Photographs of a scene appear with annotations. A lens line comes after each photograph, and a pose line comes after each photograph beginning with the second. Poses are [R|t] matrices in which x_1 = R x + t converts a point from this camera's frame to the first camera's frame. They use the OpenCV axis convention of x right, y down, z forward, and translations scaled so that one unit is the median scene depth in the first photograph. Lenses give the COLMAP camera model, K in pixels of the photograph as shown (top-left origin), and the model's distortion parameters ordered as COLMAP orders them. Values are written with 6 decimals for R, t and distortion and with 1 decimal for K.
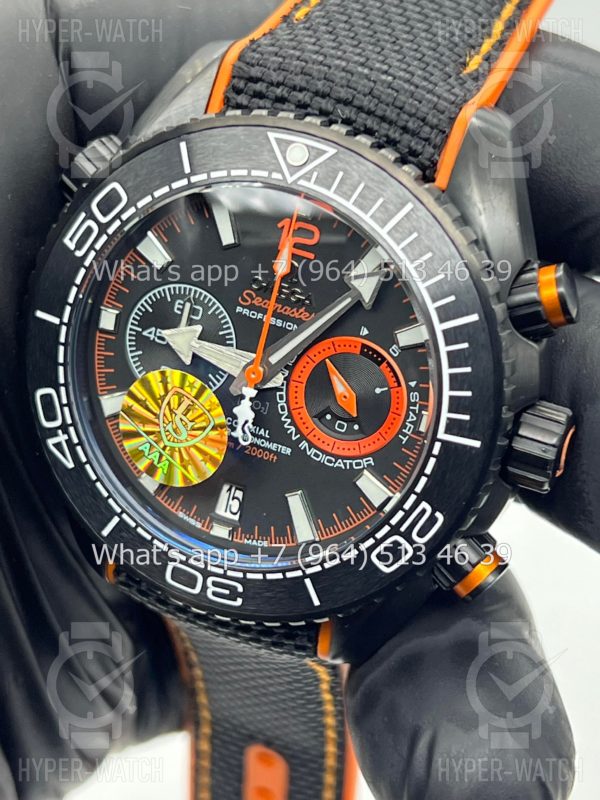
lens RADIAL K [[1755.6, 0, 314.4], [0, 1755.6, 408.5], [0, 0, 1]] dist [0.221368, 0.000000]
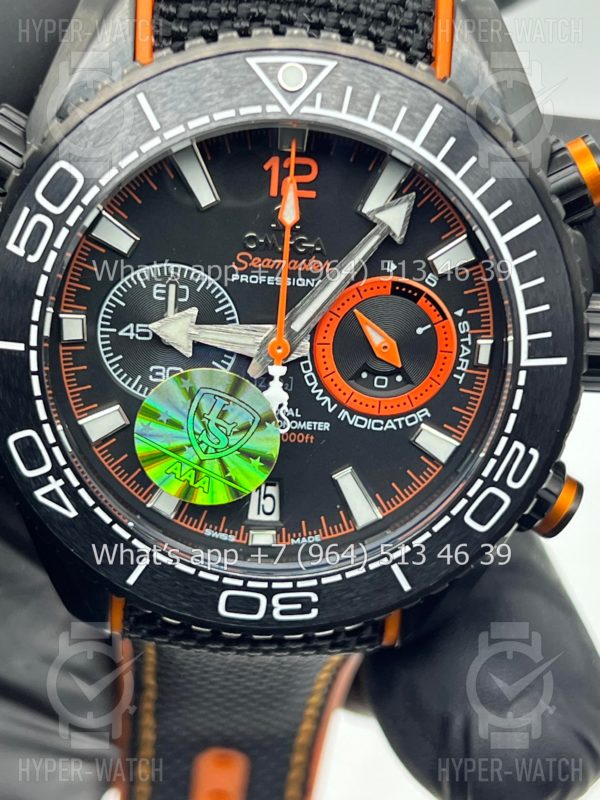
lens RADIAL K [[1755.6, 0, 277.7], [0, 1755.6, 392.7], [0, 0, 1]] dist [0.221368, 0.000000]
pose [[0.922888, -0.262033, 0.282162, -0.274734], [0.244853, 0.964876, 0.095186, -0.078592], [-0.297194, -0.018758, 0.954633, 0.202553]]
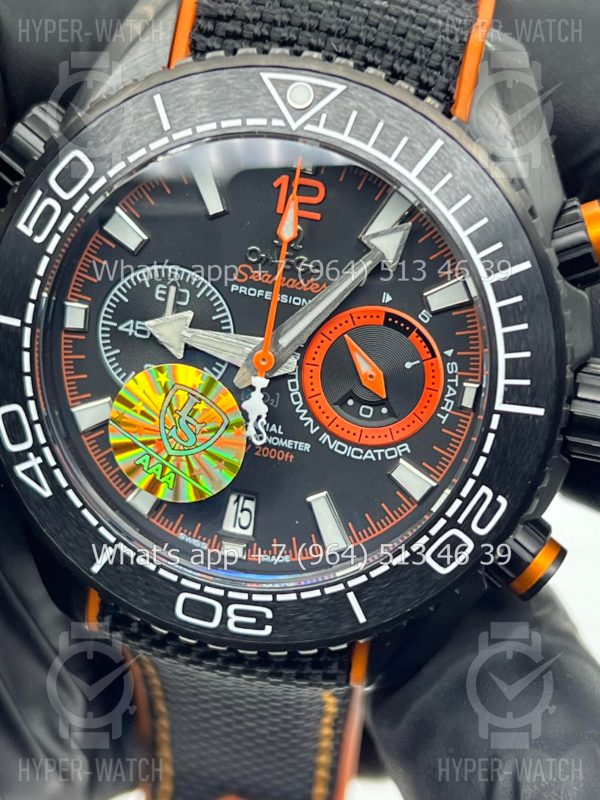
lens RADIAL K [[1755.6, 0, 302.1], [0, 1755.6, 400.4], [0, 0, 1]] dist [0.221368, 0.000000]
pose [[0.982893, -0.104007, 0.151998, -0.146905], [0.107605, 0.994071, -0.015616, 0.014880], [-0.149472, 0.031705, 0.988258, 0.155509]]
